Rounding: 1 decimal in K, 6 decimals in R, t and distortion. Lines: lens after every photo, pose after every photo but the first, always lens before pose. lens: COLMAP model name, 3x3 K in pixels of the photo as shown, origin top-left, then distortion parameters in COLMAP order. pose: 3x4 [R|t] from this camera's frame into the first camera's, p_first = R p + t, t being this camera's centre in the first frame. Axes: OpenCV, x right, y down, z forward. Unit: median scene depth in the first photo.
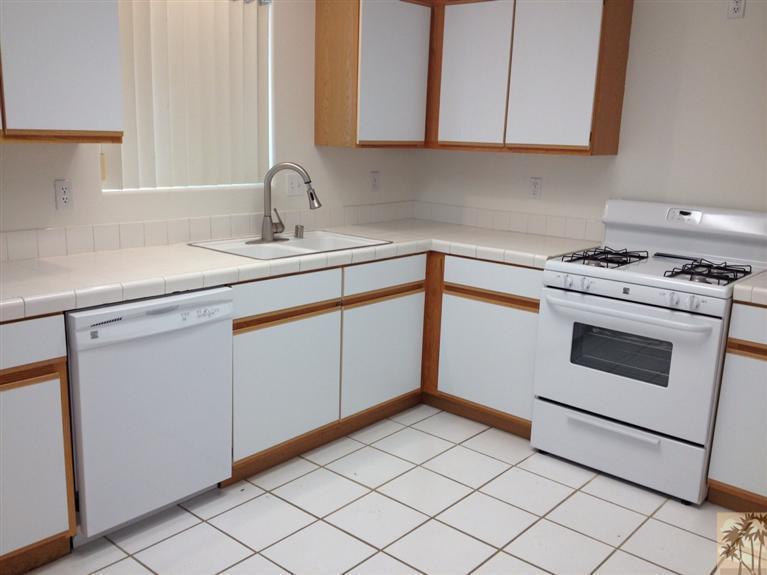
lens RADIAL K [[710.7, 0, 383.5], [0, 710.7, 287.5], [0, 0, 1]] dist [0.196577, -0.408375]
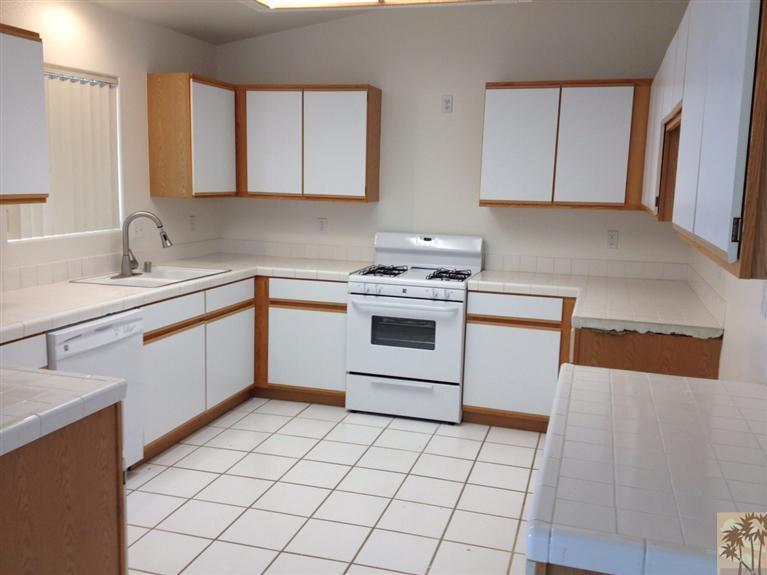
lens RADIAL K [[710.7, 0, 383.5], [0, 710.7, 287.5], [0, 0, 1]] dist [0.196577, -0.408375]
pose [[0.910927, -0.072857, 0.406083, -0.307894], [0.092866, 0.995234, -0.029757, 0.037278], [-0.401980, 0.064818, 0.913351, -0.347828]]
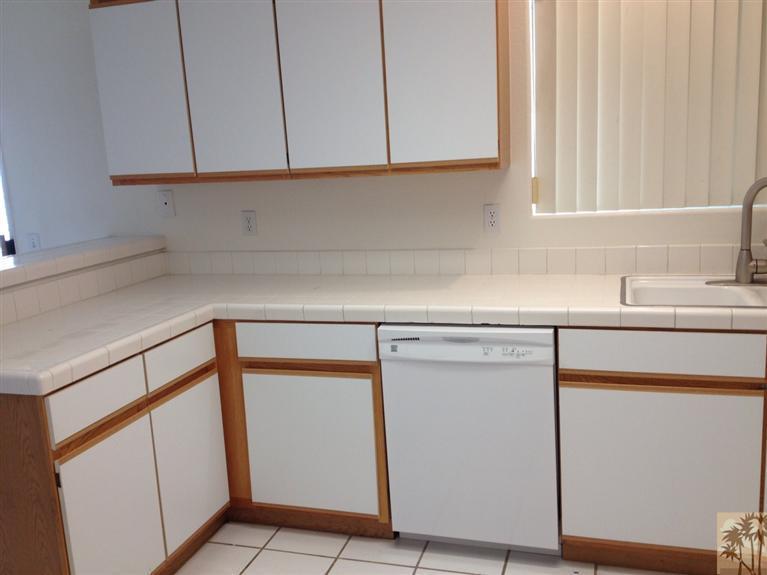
lens RADIAL K [[699.6, 0, 403.7], [0, 699.6, 285.2], [0, 0, 1]] dist [0.164728, -0.384508]
pose [[0.397661, 0.115195, -0.910272, 0.428441], [-0.127625, 0.989388, 0.069453, -0.080090], [0.908613, 0.088554, 0.408143, 0.439496]]
